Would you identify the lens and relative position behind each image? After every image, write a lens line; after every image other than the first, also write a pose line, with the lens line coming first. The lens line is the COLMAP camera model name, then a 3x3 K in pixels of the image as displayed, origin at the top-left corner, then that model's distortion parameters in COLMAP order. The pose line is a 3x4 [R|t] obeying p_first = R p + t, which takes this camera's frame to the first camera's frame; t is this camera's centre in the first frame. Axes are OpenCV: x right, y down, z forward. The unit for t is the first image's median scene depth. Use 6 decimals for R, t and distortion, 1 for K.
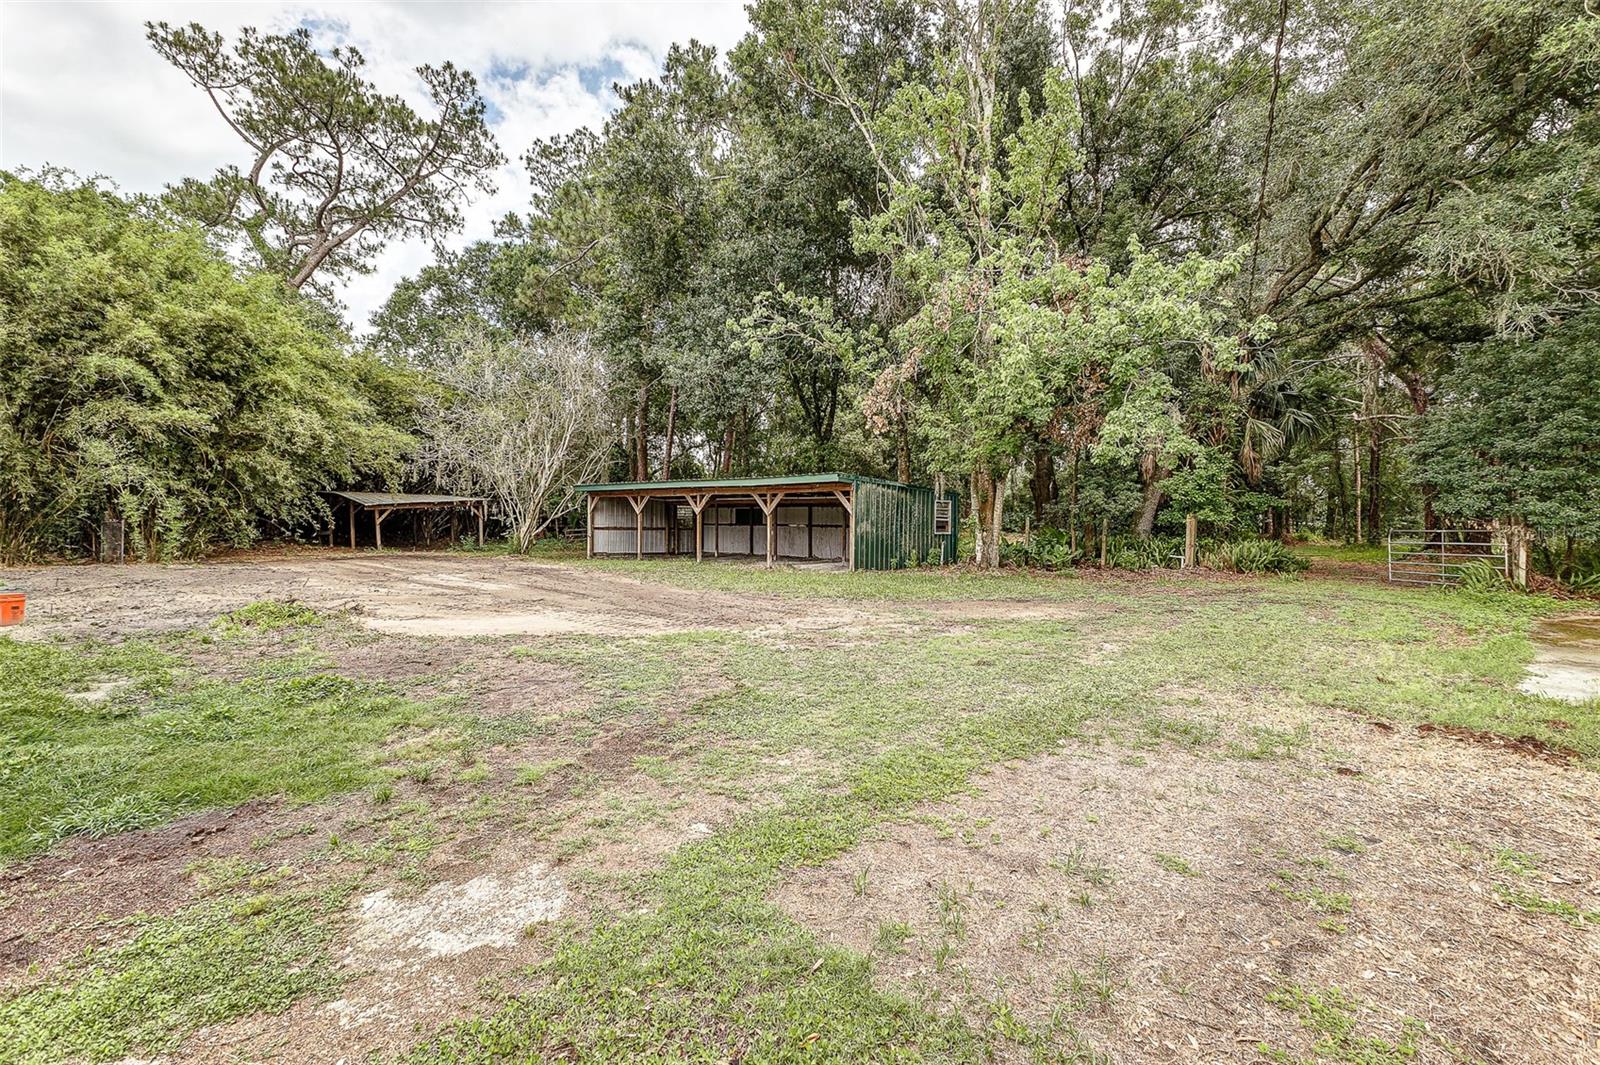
lens RADIAL K [[707.9, 0, 804.2], [0, 707.9, 544.1], [0, 0, 1]] dist [0.009127, -0.003482]
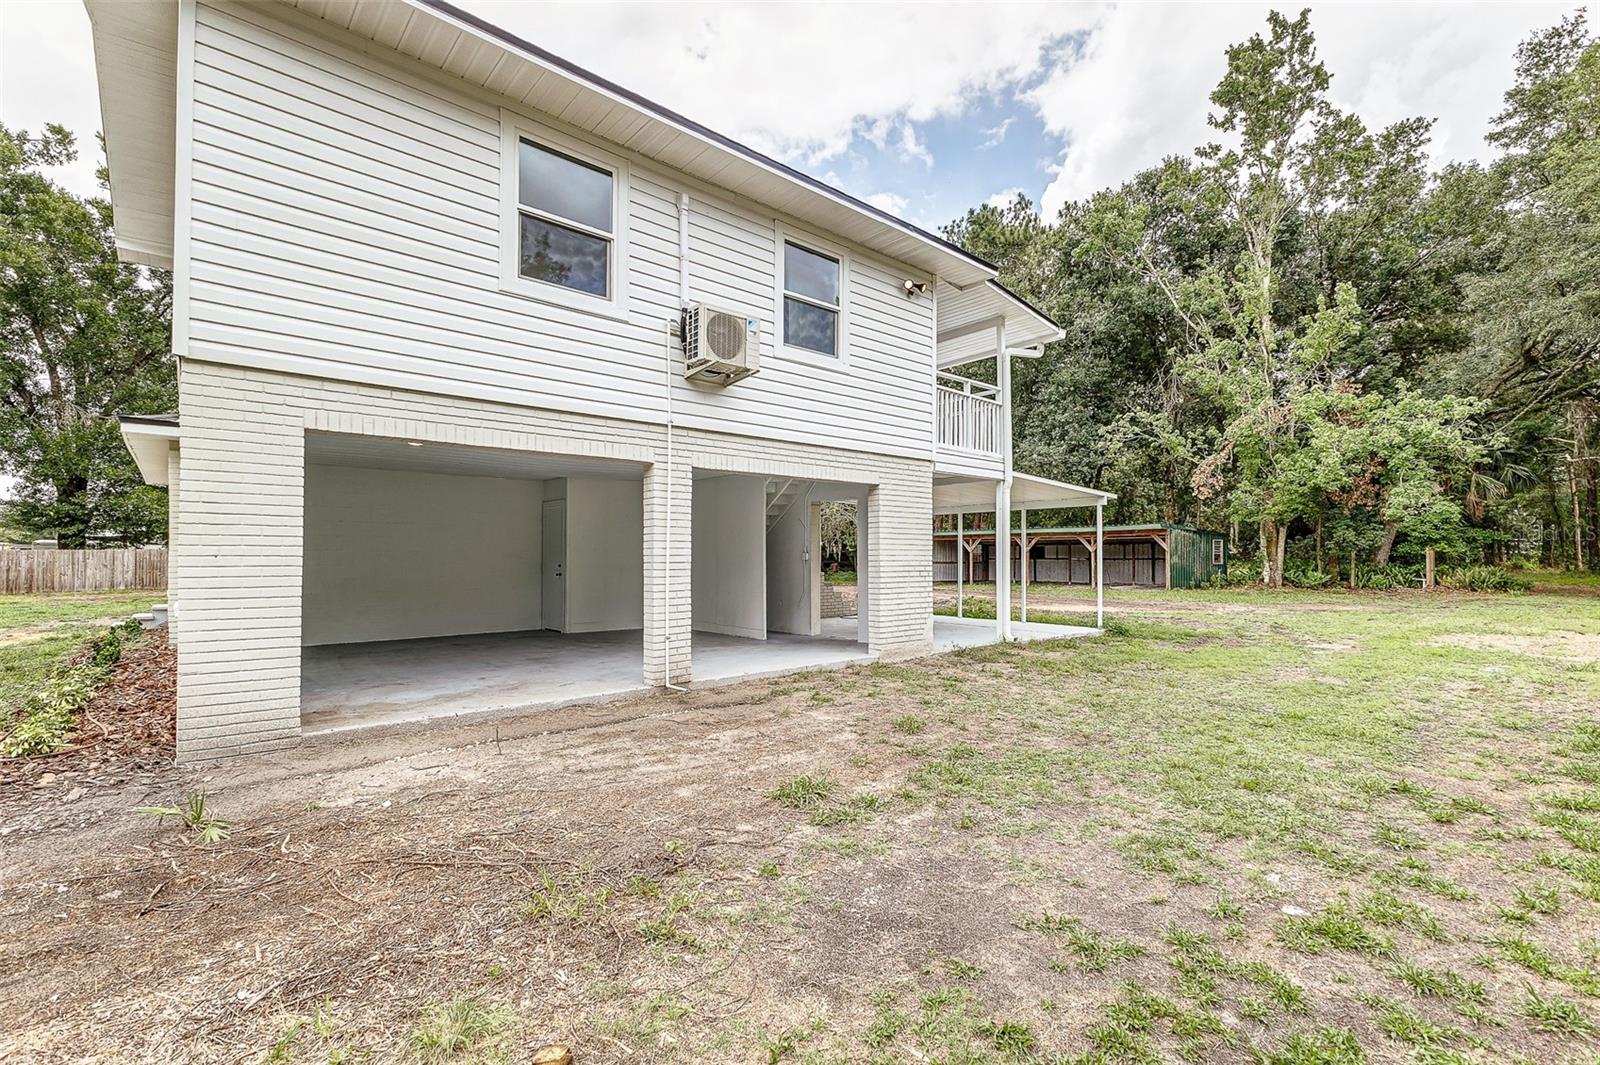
lens RADIAL K [[707.9, 0, 800.3], [0, 707.9, 545.7], [0, 0, 1]] dist [0.009127, -0.003482]
pose [[0.985417, -0.013707, -0.169605, -0.399104], [0.005785, 0.998873, -0.047112, 0.011594], [0.170059, 0.045444, 0.984385, -0.529009]]
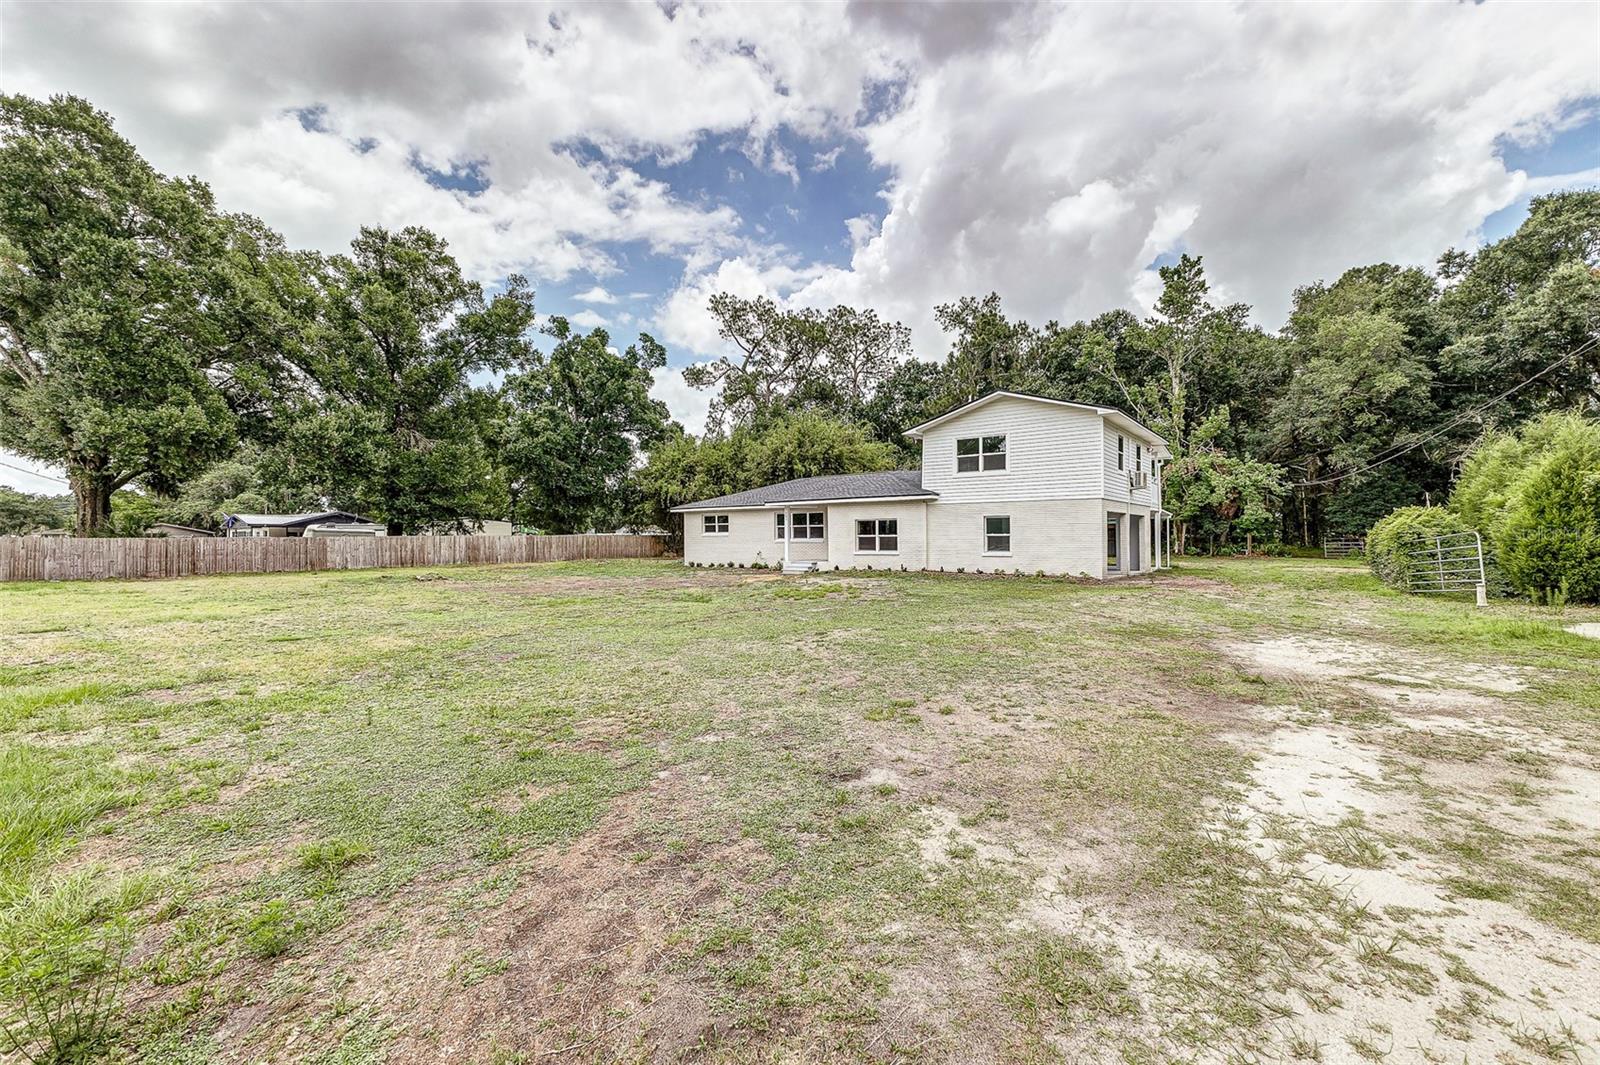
lens RADIAL K [[707.9, 0, 765.8], [0, 707.9, 528.0], [0, 0, 1]] dist [0.009127, -0.003482]
pose [[0.999577, -0.013486, 0.025764, -1.224849], [0.014650, 0.998855, -0.045546, 0.028956], [-0.025120, 0.045904, 0.998630, -1.468788]]
